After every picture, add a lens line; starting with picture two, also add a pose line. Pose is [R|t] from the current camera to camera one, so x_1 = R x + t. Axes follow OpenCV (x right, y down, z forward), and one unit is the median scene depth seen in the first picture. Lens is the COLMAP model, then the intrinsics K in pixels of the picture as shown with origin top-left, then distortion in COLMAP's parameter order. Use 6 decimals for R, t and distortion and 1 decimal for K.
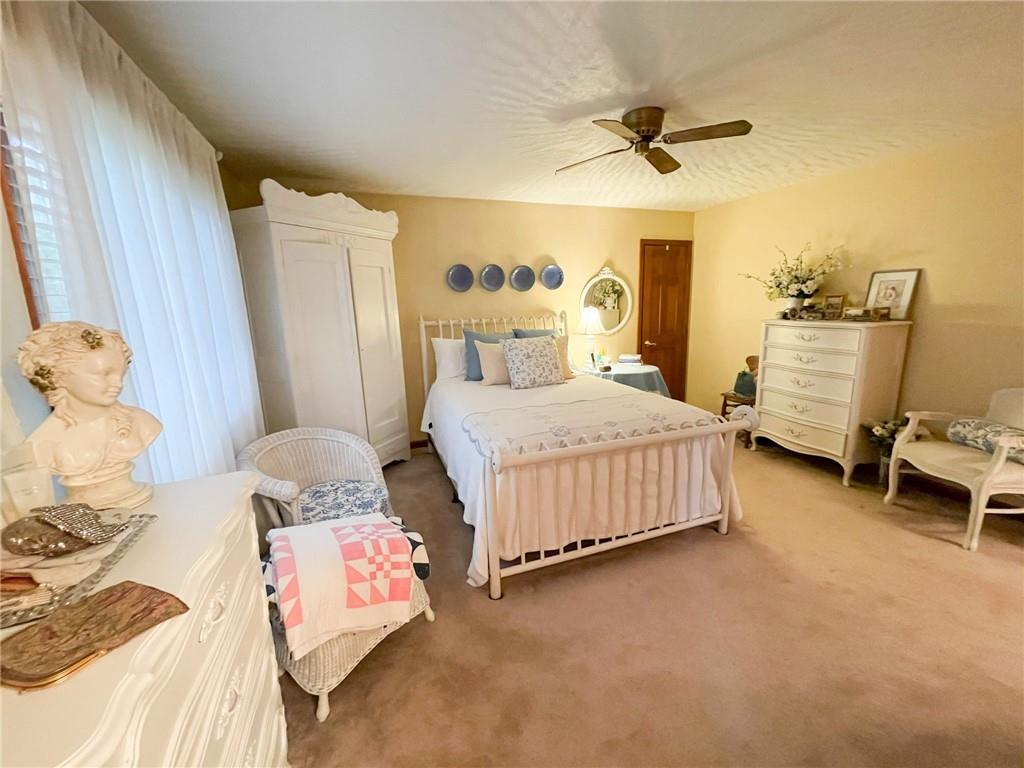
lens RADIAL K [[414.2, 0, 510.0], [0, 414.2, 386.1], [0, 0, 1]] dist [-0.003248, -0.000050]
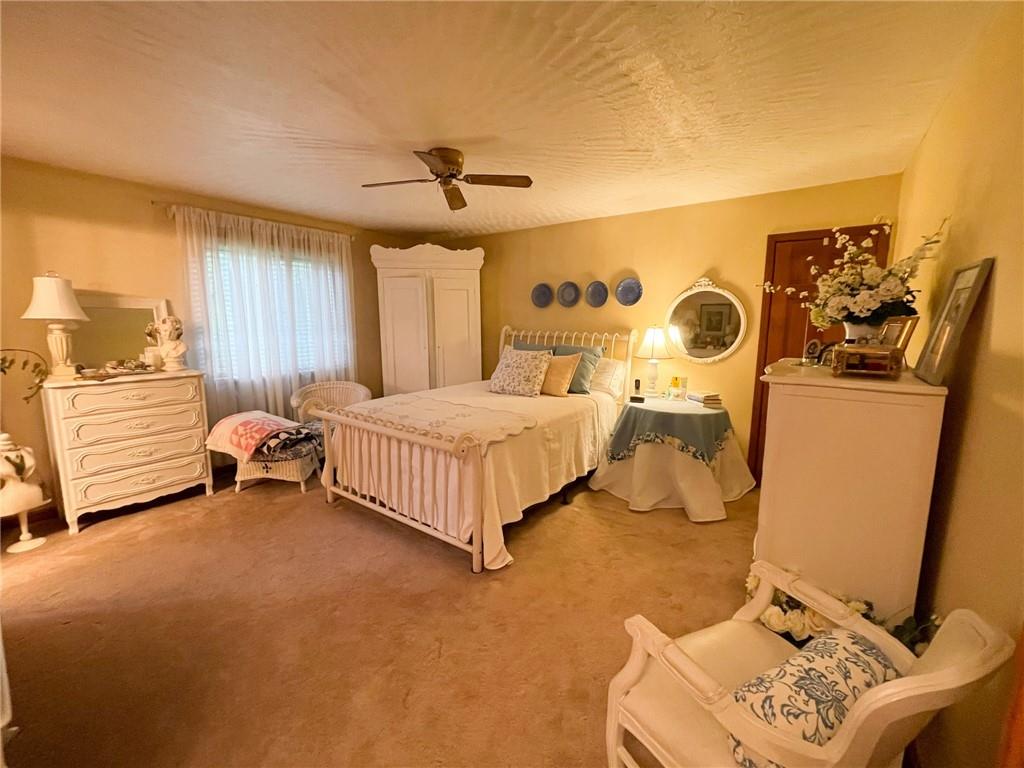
lens RADIAL K [[414.2, 0, 506.8], [0, 414.2, 377.8], [0, 0, 1]] dist [-0.003248, -0.000050]
pose [[0.551674, 0.144157, -0.821507, 0.783831], [-0.187386, 0.981193, 0.046341, -0.074346], [0.812737, 0.128374, 0.568312, 0.303985]]
